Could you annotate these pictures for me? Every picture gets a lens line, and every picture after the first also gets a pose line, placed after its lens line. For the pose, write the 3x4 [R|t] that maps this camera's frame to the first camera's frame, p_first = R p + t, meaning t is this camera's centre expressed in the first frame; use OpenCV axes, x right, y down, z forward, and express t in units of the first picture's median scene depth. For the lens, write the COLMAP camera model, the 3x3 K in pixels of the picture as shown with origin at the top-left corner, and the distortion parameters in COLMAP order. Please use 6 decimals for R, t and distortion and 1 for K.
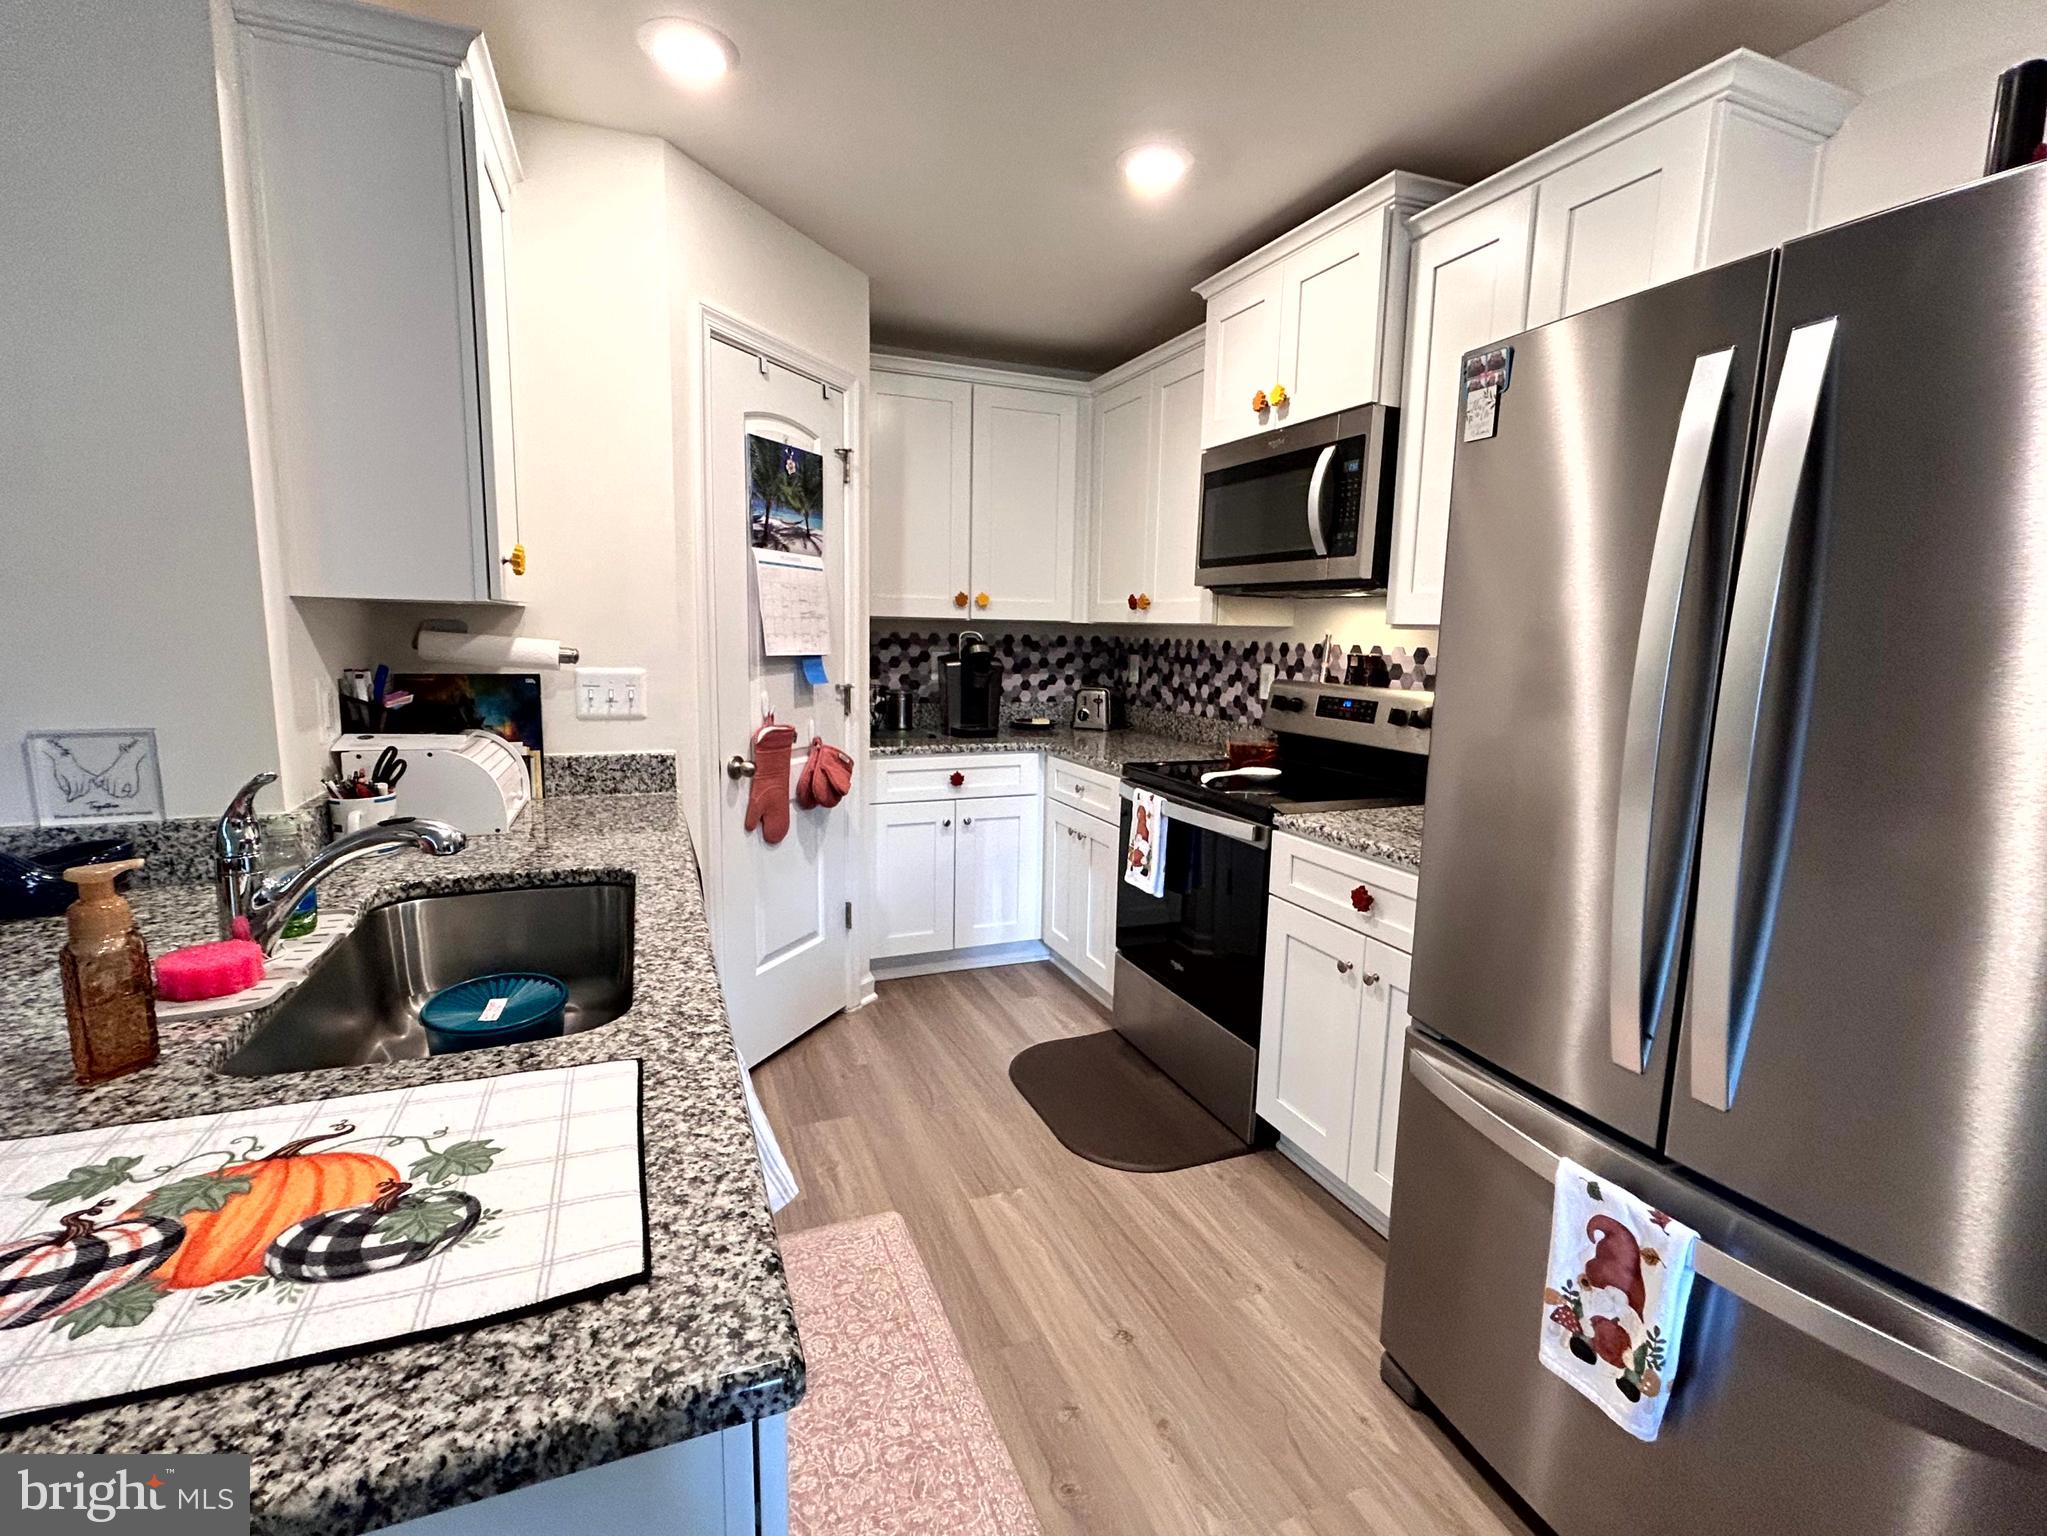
lens RADIAL K [[934.1, 0, 1018.9], [0, 934.1, 768.8], [0, 0, 1]] dist [-0.000174, 0.000482]
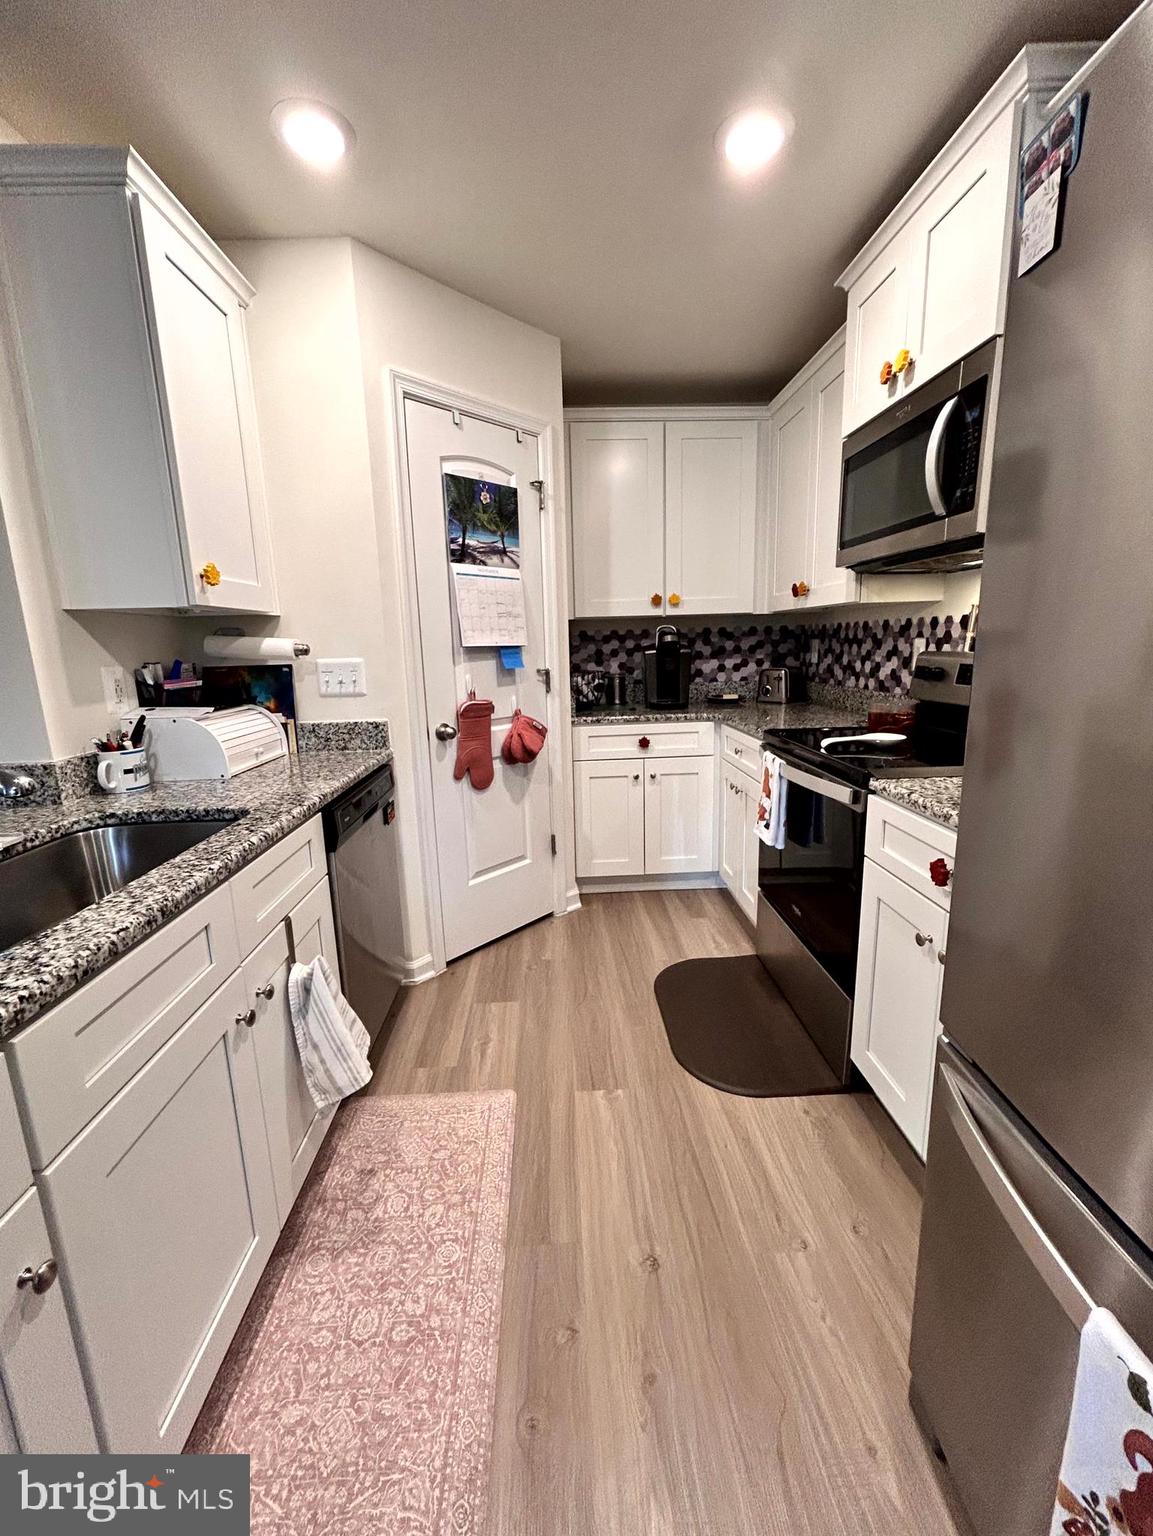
lens RADIAL K [[624.9, 0, 574.5], [0, 624.9, 769.3], [0, 0, 1]] dist [-0.006878, 0.002070]
pose [[0.939583, 0.021866, -0.341623, 0.183343], [-0.003701, 0.998548, 0.053735, 0.003202], [0.342302, -0.049224, 0.938300, 0.231037]]
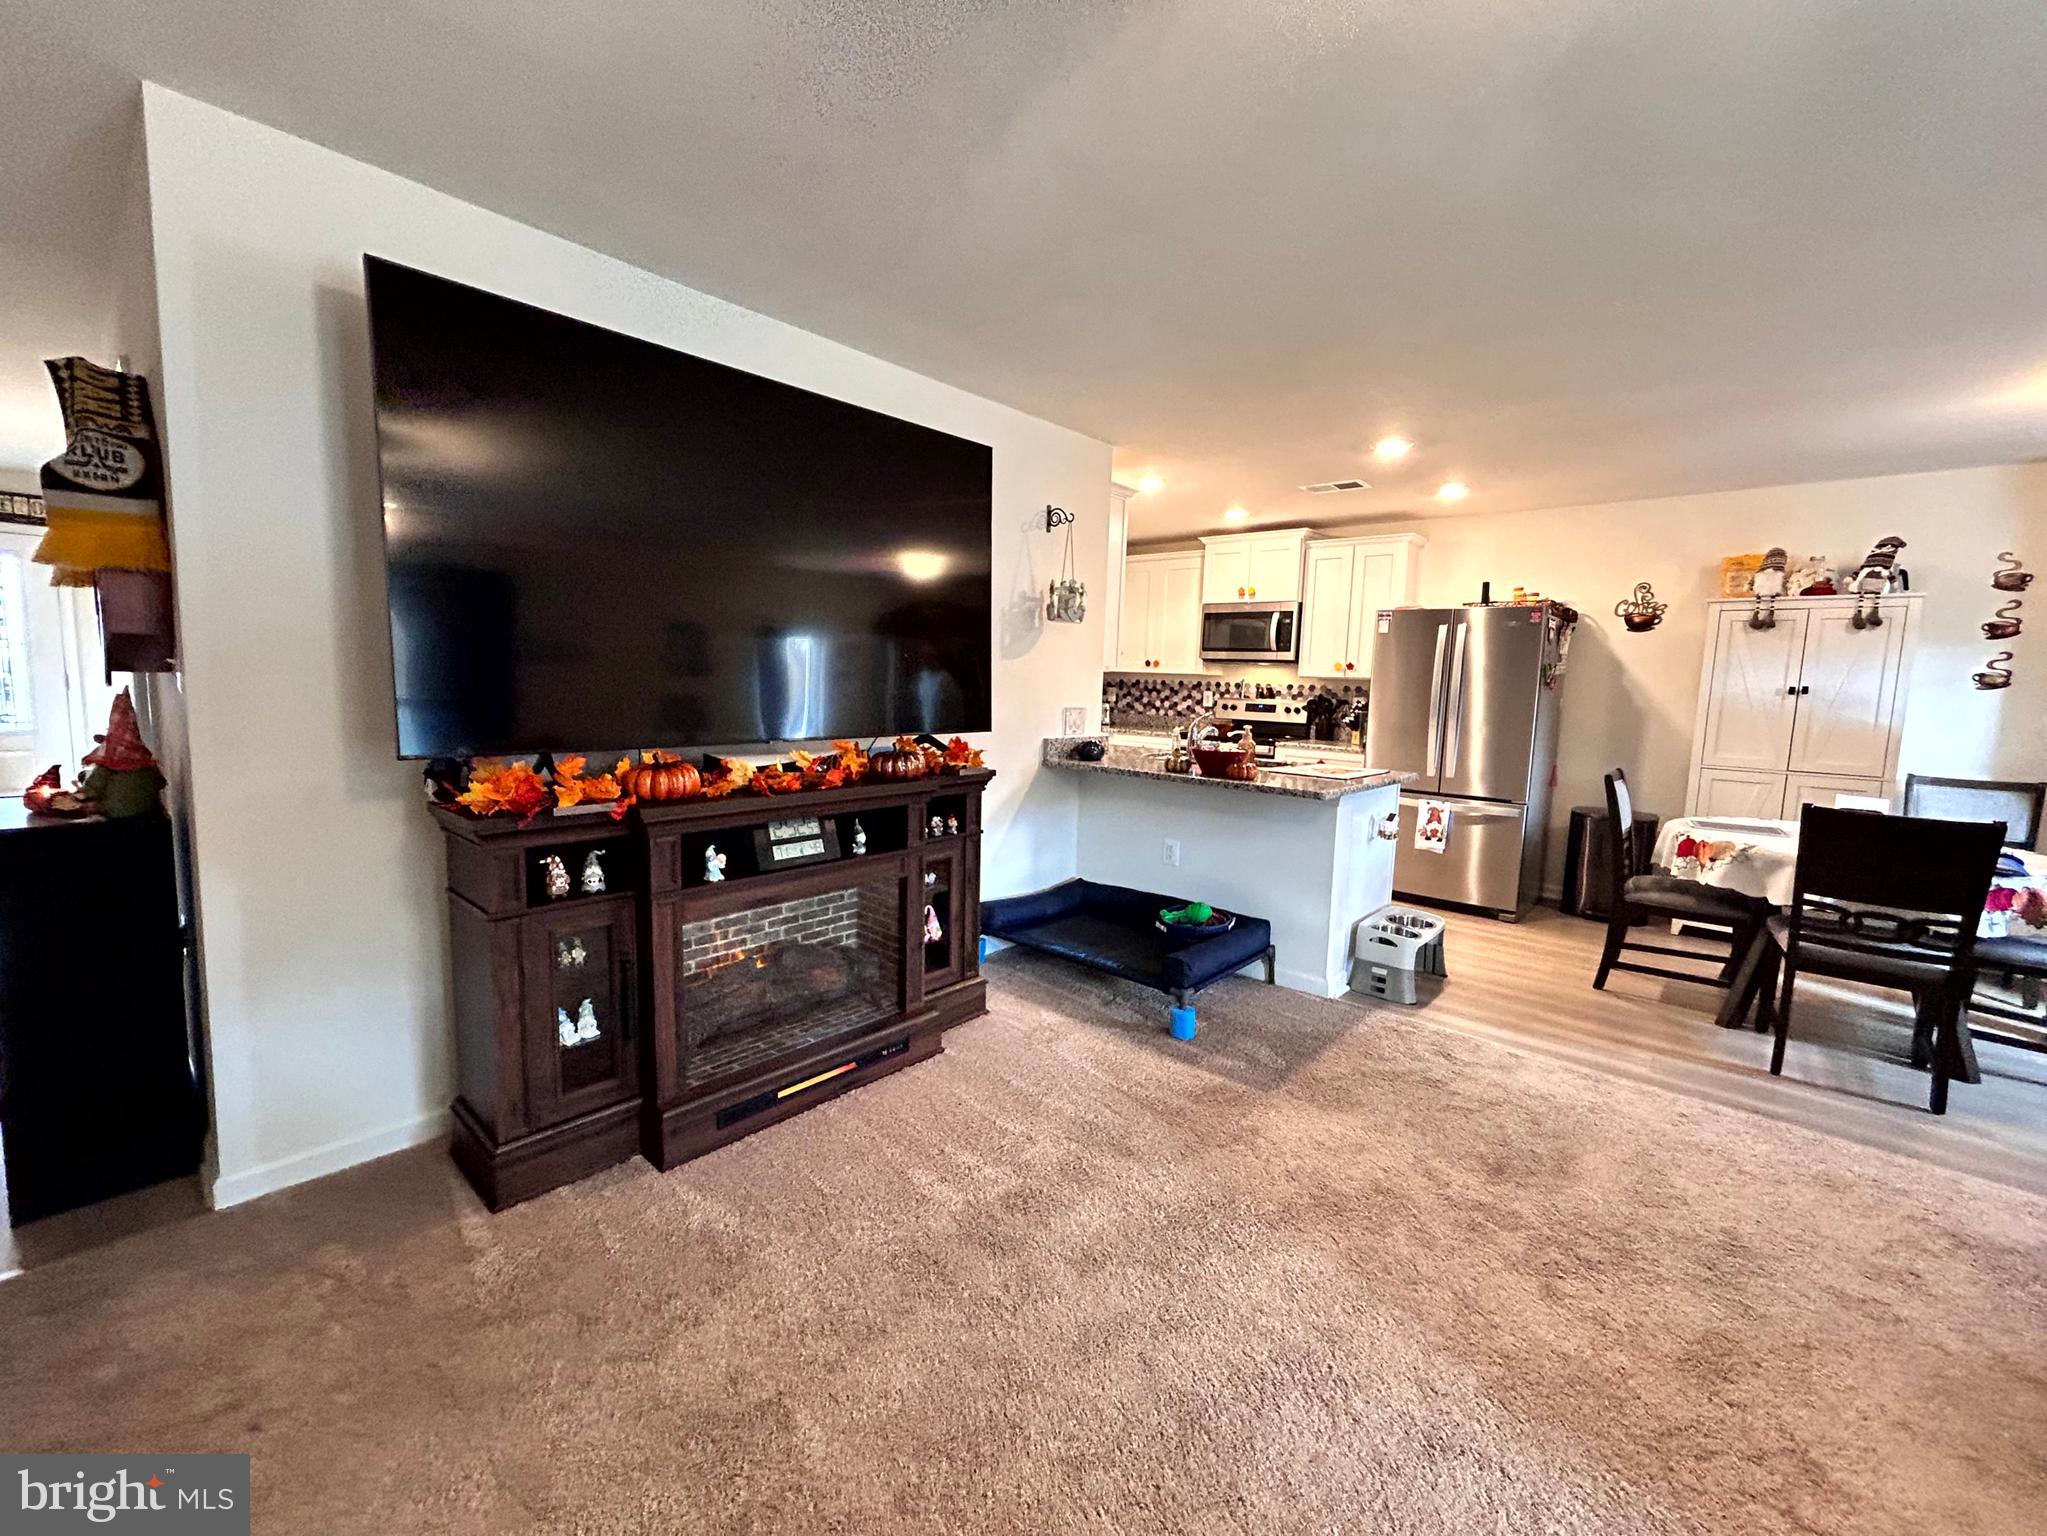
lens RADIAL K [[835.5, 0, 1024.0], [0, 835.5, 768.3], [0, 0, 1]] dist [-0.000215, 0.000186]
pose [[0.895954, -0.038697, 0.442457, -1.388292], [0.051901, 0.998494, -0.017770, 0.119677], [-0.441103, 0.038885, 0.896614, -0.844069]]
